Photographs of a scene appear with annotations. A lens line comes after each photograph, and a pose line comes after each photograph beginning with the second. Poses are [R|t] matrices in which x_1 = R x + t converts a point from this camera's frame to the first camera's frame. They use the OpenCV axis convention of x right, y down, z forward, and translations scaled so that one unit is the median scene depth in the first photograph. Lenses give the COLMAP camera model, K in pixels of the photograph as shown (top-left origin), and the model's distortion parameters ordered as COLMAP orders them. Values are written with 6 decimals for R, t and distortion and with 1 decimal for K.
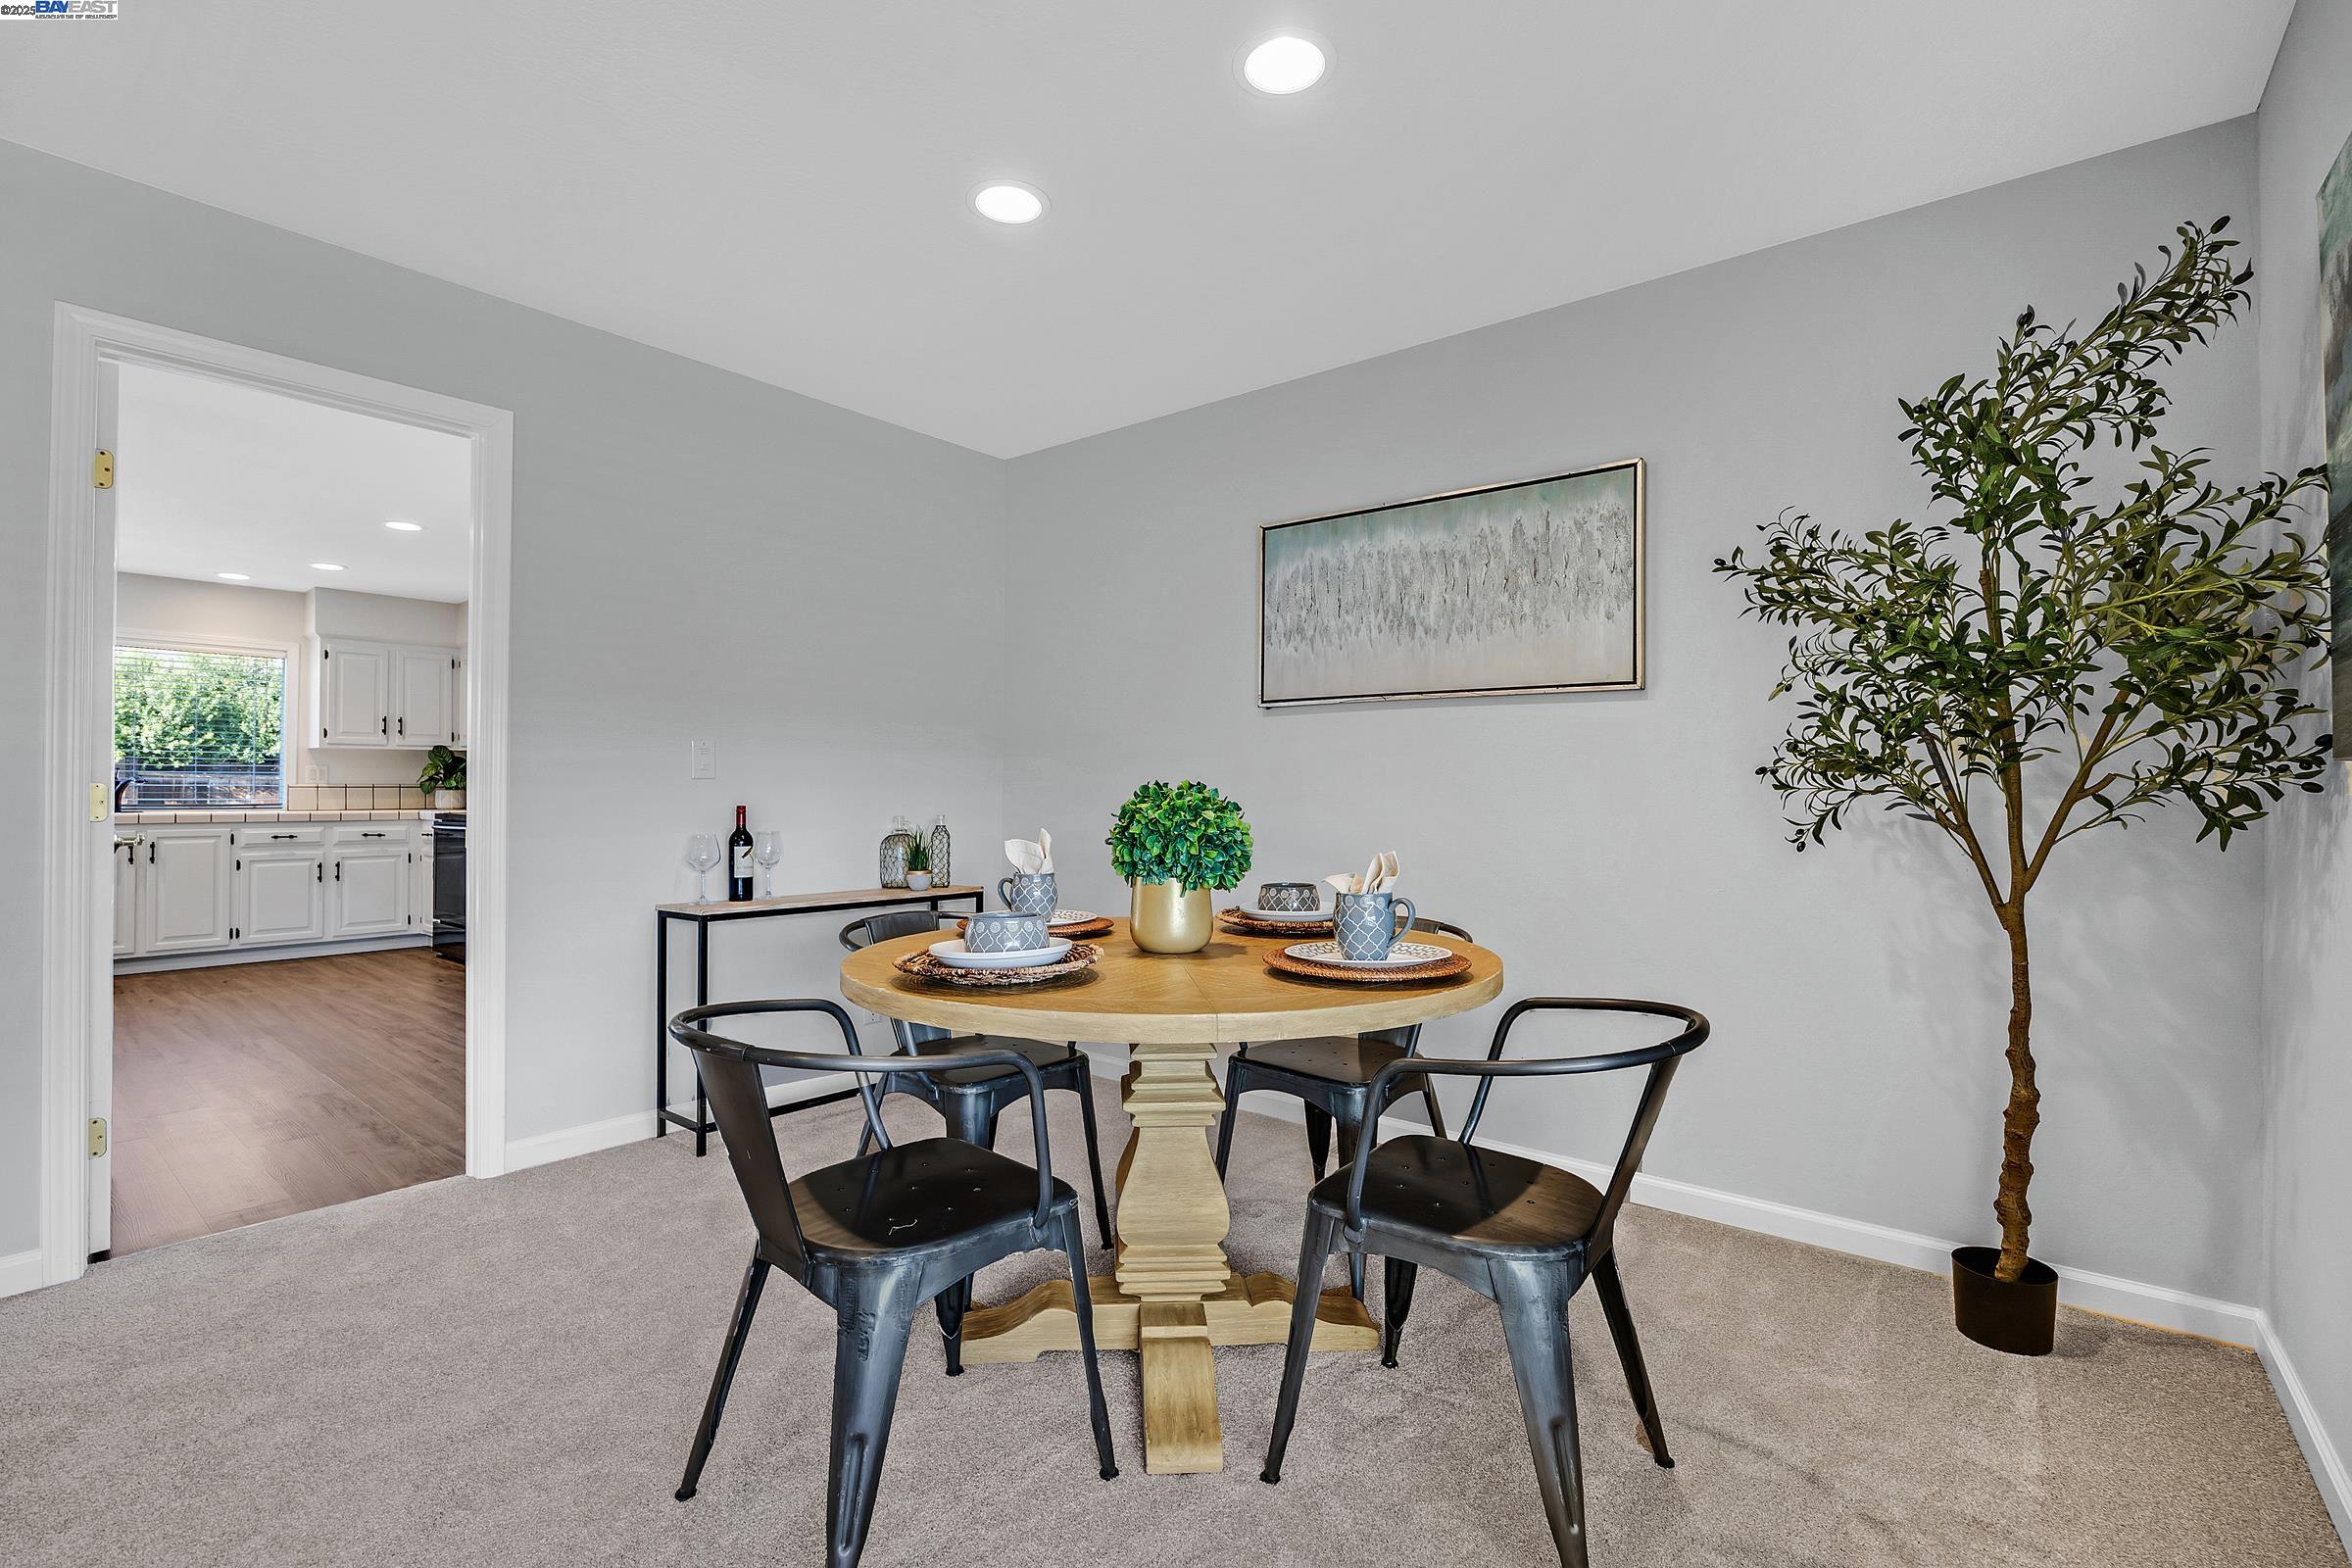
lens RADIAL K [[1044.7, 0, 1163.7], [0, 1044.7, 778.3], [0, 0, 1]] dist [-0.019903, 0.001391]
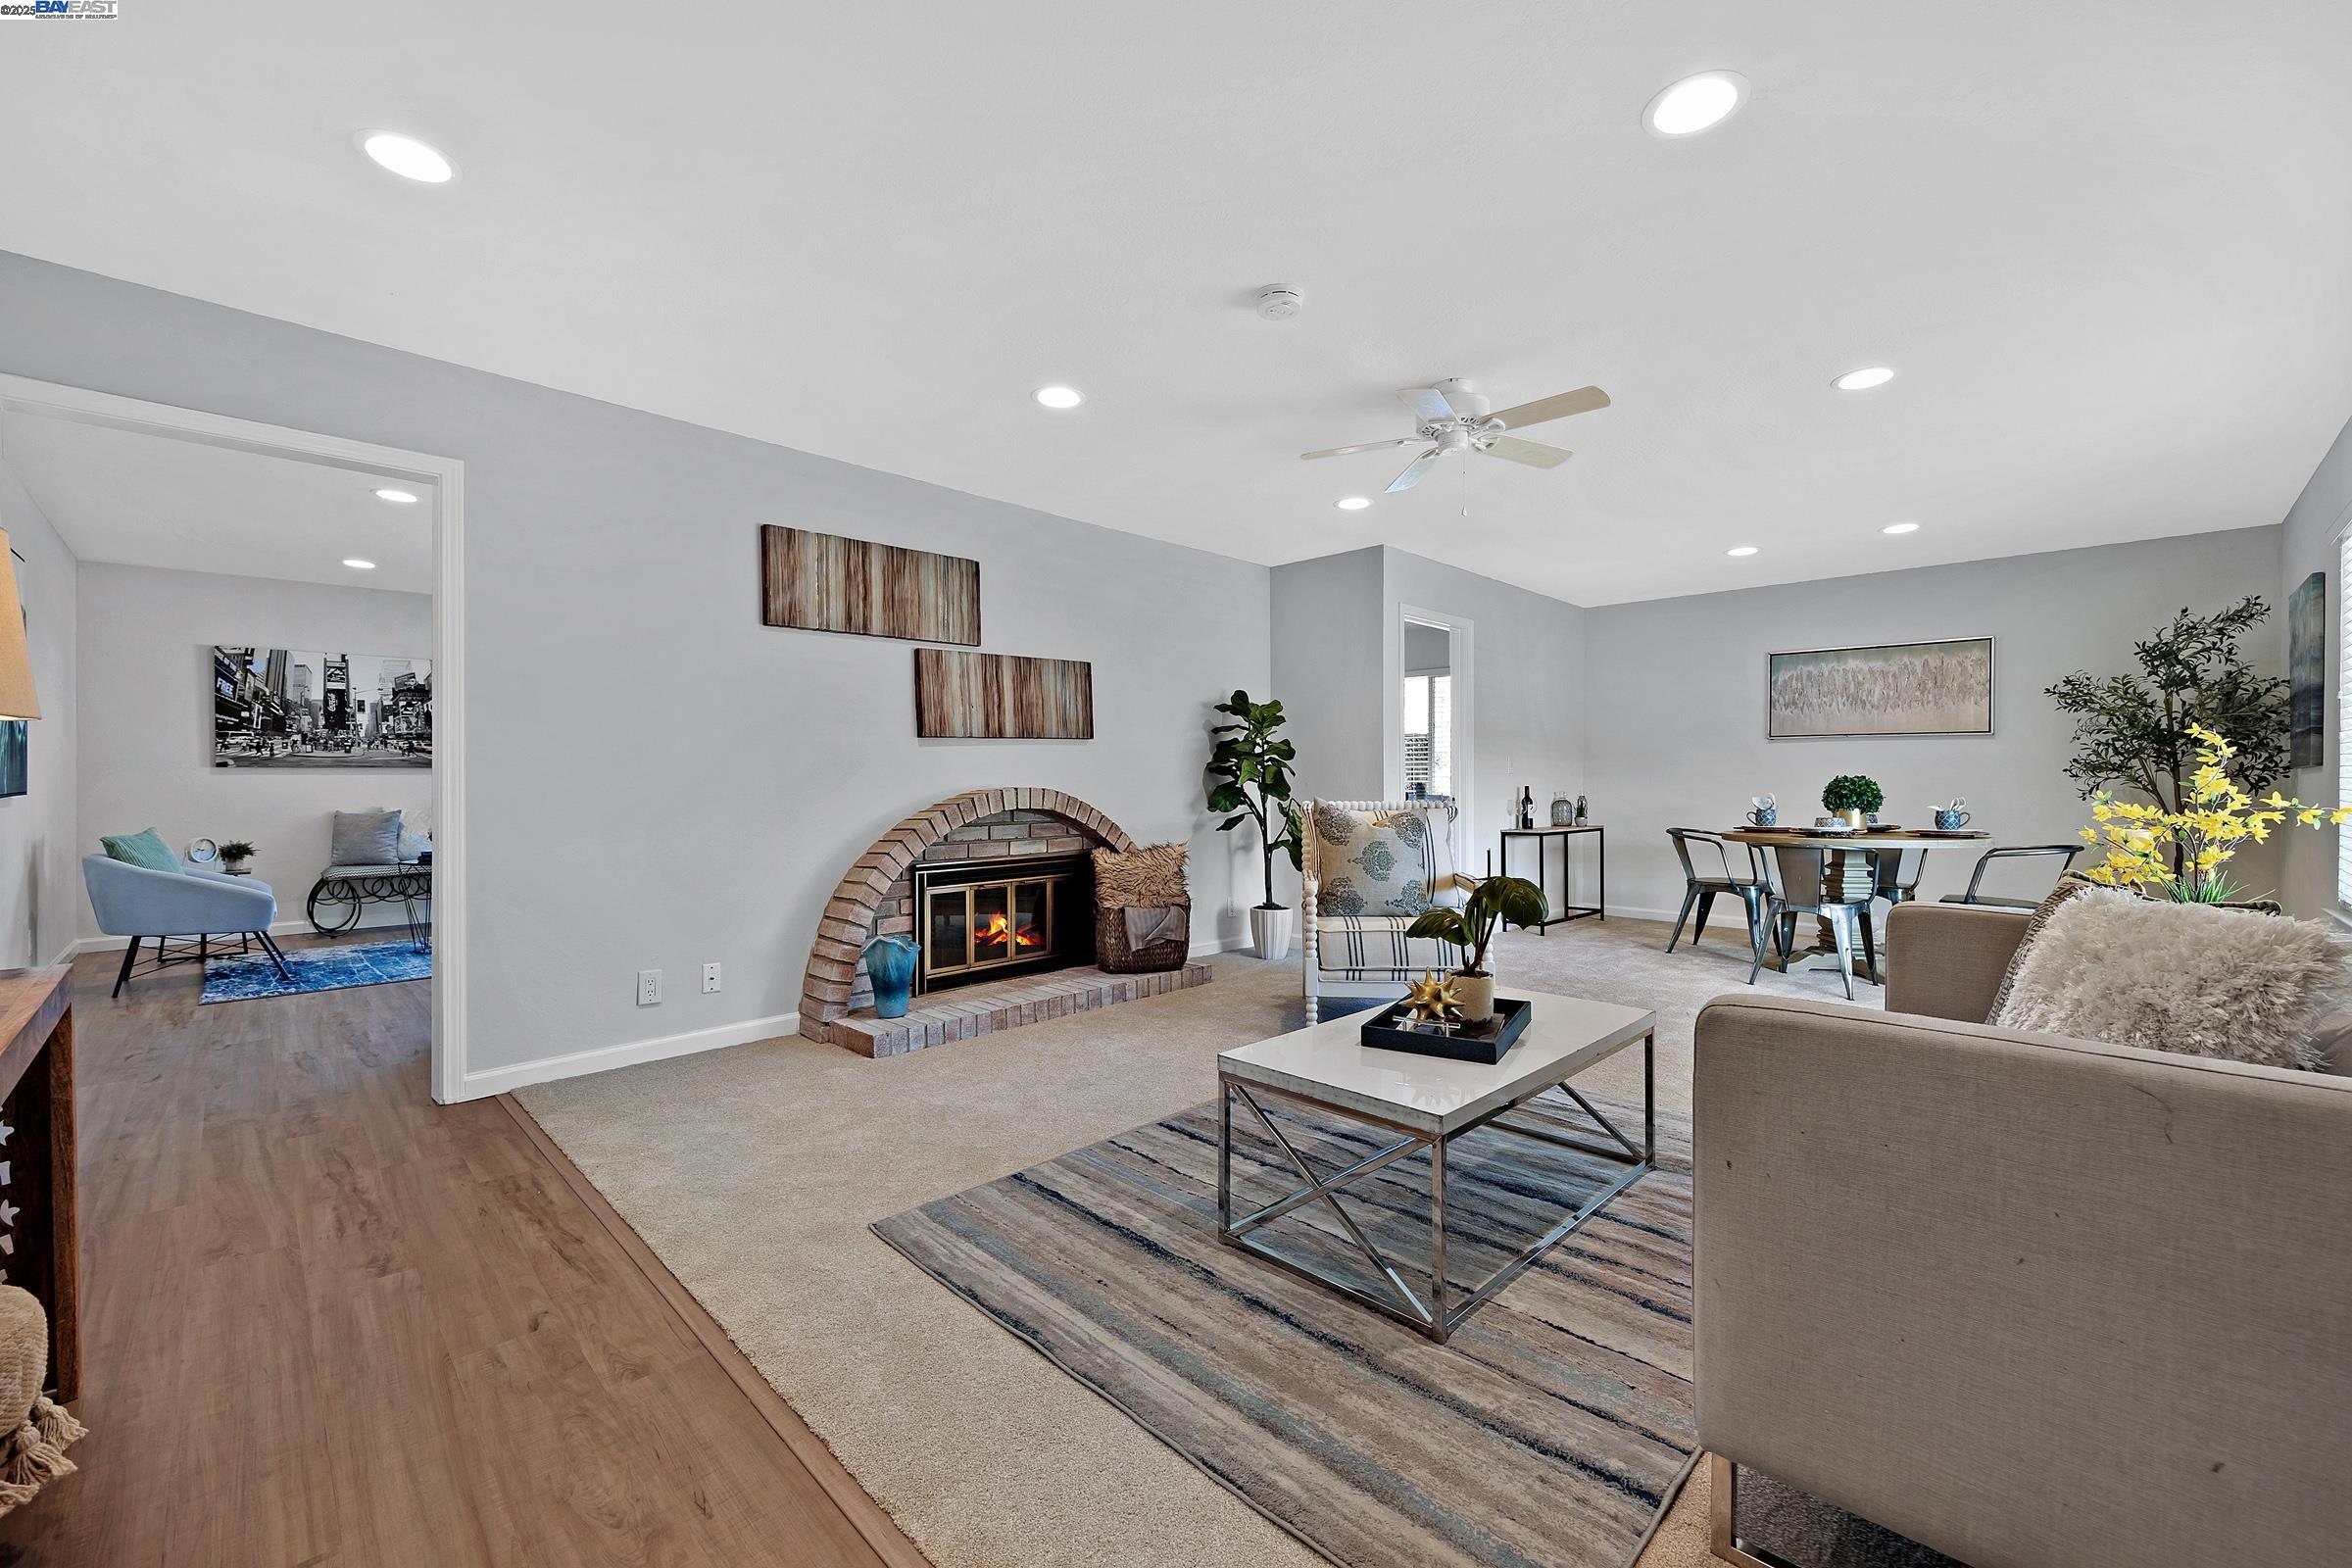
lens RADIAL K [[949.8, 0, 1167.6], [0, 949.8, 780.7], [0, 0, 1]] dist [0.000541, -0.000193]
pose [[0.995063, -0.001134, -0.099238, -0.879356], [0.002302, 0.999929, 0.011657, -0.008600], [0.099218, -0.011828, 0.994995, -0.982281]]
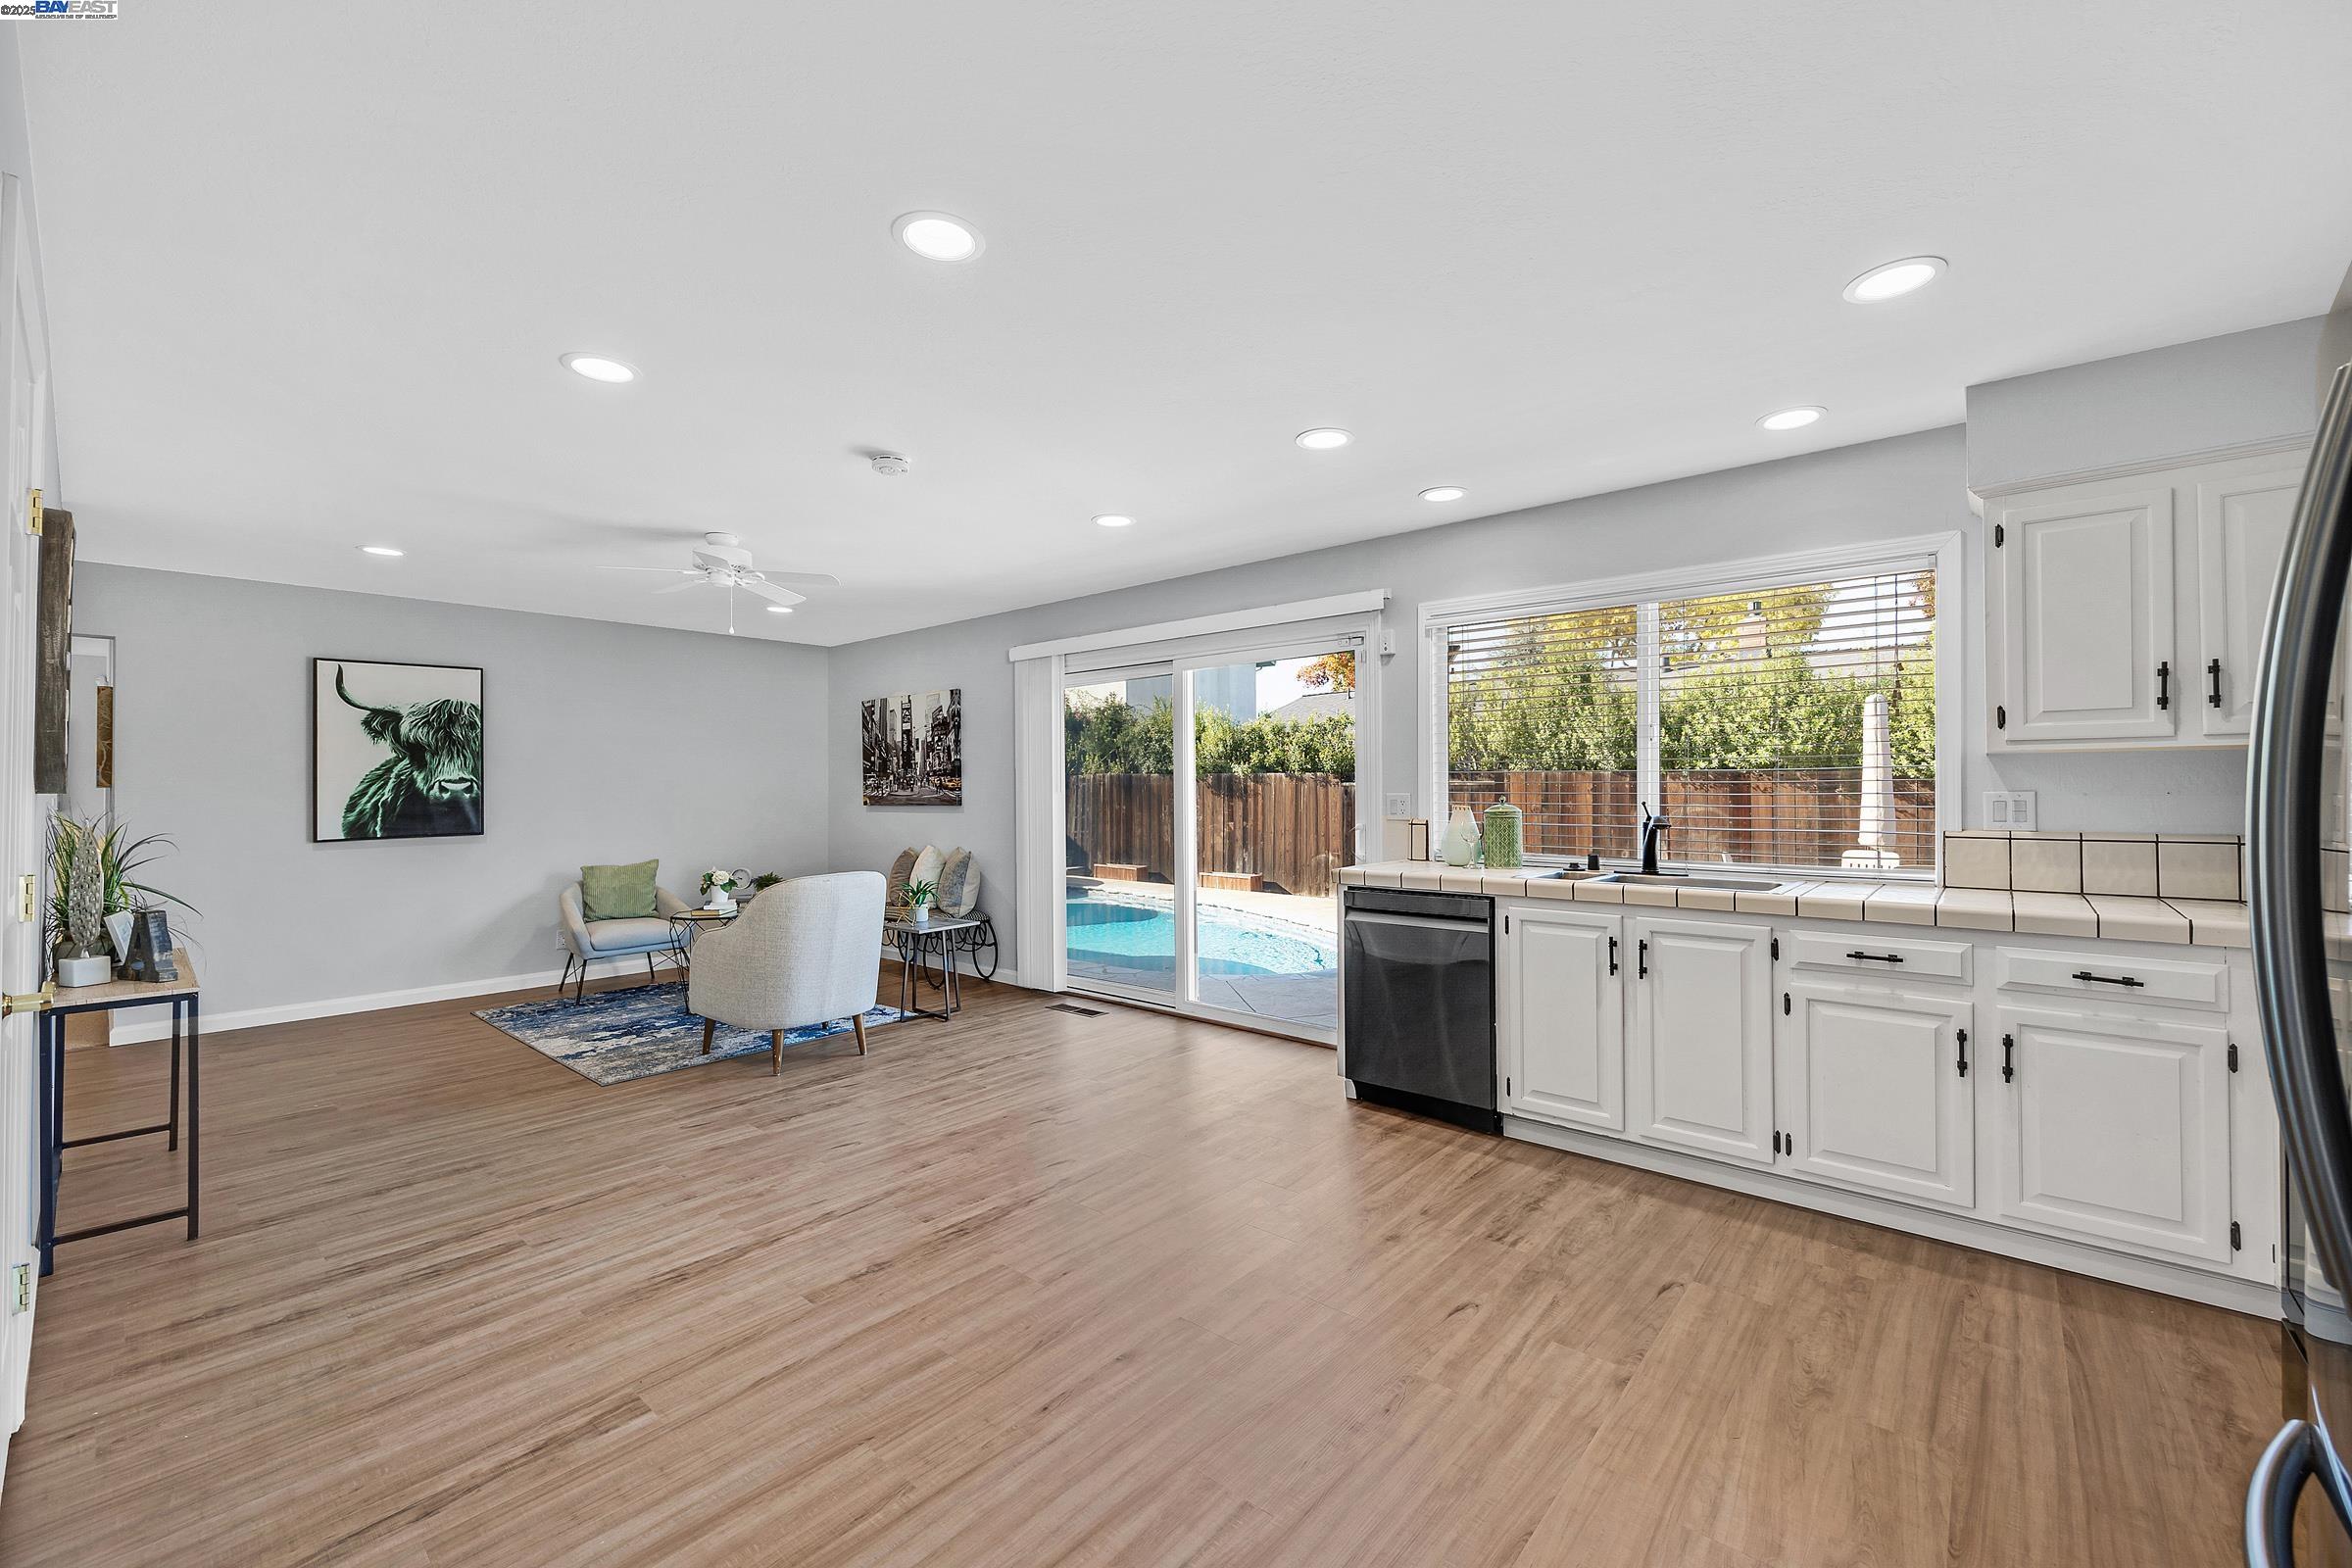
lens RADIAL K [[949.8, 0, 1191.5], [0, 949.8, 783.4], [0, 0, 1]] dist [0.000541, -0.000193]
pose [[-0.016614, -0.008911, -0.999822, -0.773308], [0.015995, 0.999830, -0.009177, -0.034081], [0.999734, -0.016144, -0.016468, 1.260248]]
